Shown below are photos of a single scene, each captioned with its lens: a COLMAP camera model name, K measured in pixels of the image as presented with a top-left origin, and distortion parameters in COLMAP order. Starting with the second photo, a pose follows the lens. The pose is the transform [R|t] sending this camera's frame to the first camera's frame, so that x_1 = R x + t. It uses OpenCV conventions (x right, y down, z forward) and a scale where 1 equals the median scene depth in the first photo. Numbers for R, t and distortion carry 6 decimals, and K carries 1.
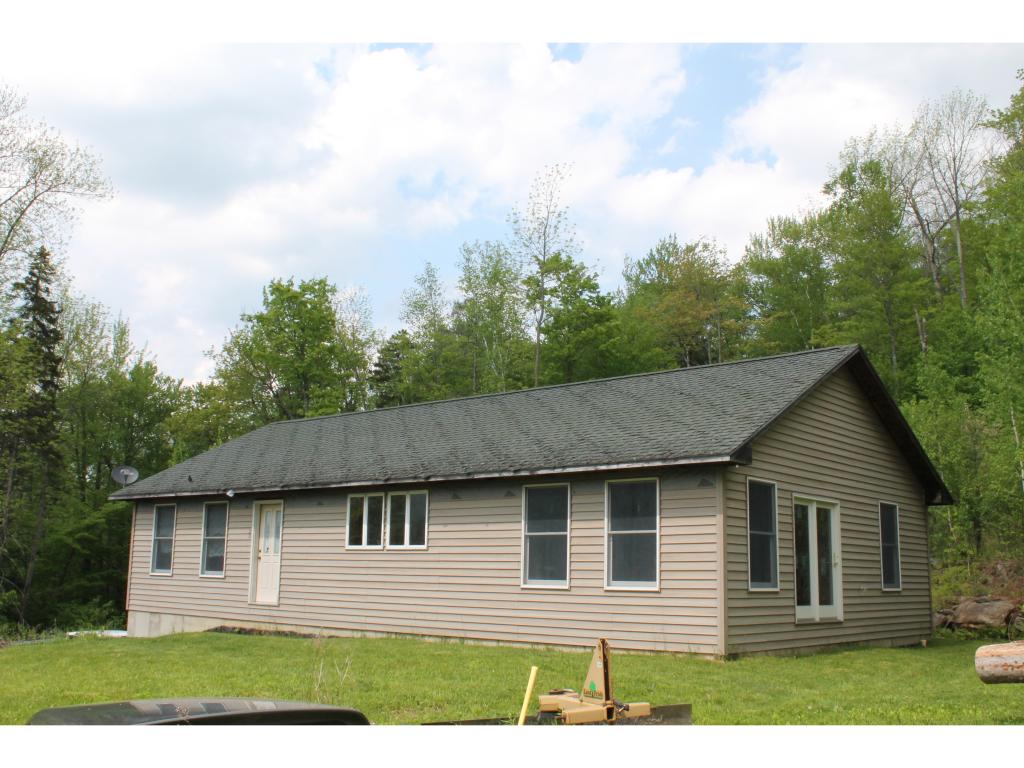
lens RADIAL K [[1030.8, 0, 512.0], [0, 1030.8, 384.0], [0, 0, 1]] dist [-0.102749, 0.025982]
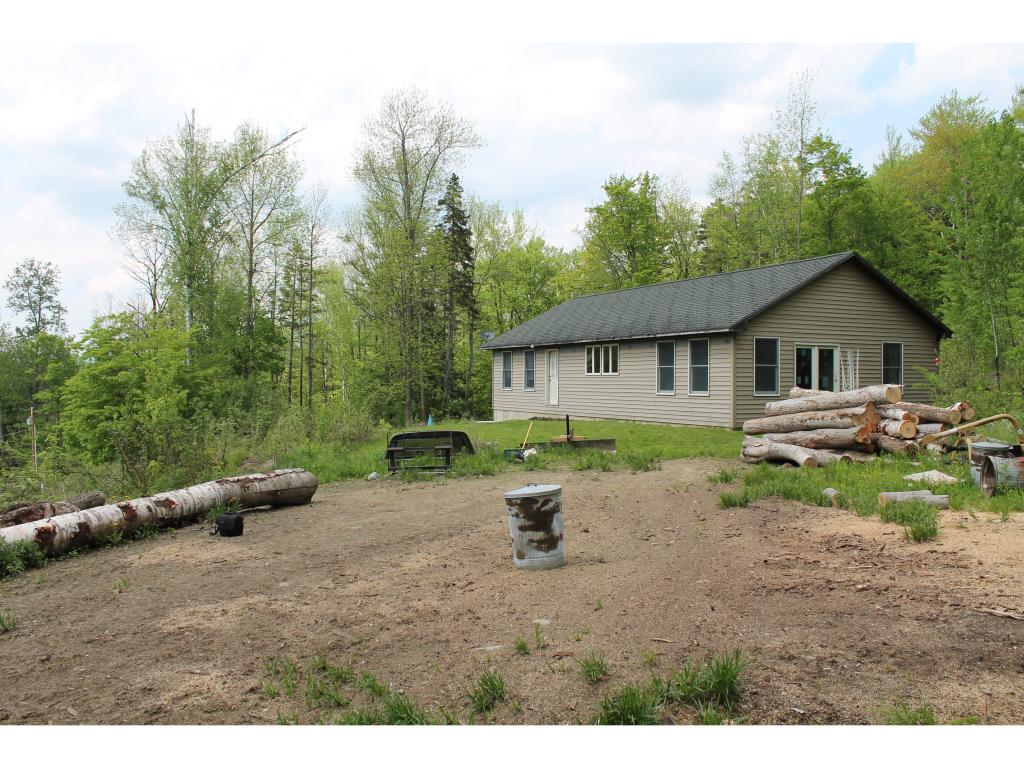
lens RADIAL K [[861.9, 0, 501.8], [0, 861.9, 383.6], [0, 0, 1]] dist [-0.166901, 0.145067]
pose [[0.909460, -0.015033, -0.415519, 0.279624], [0.091544, 0.982063, 0.164836, -0.077086], [0.405589, -0.187950, 0.894524, -0.376014]]
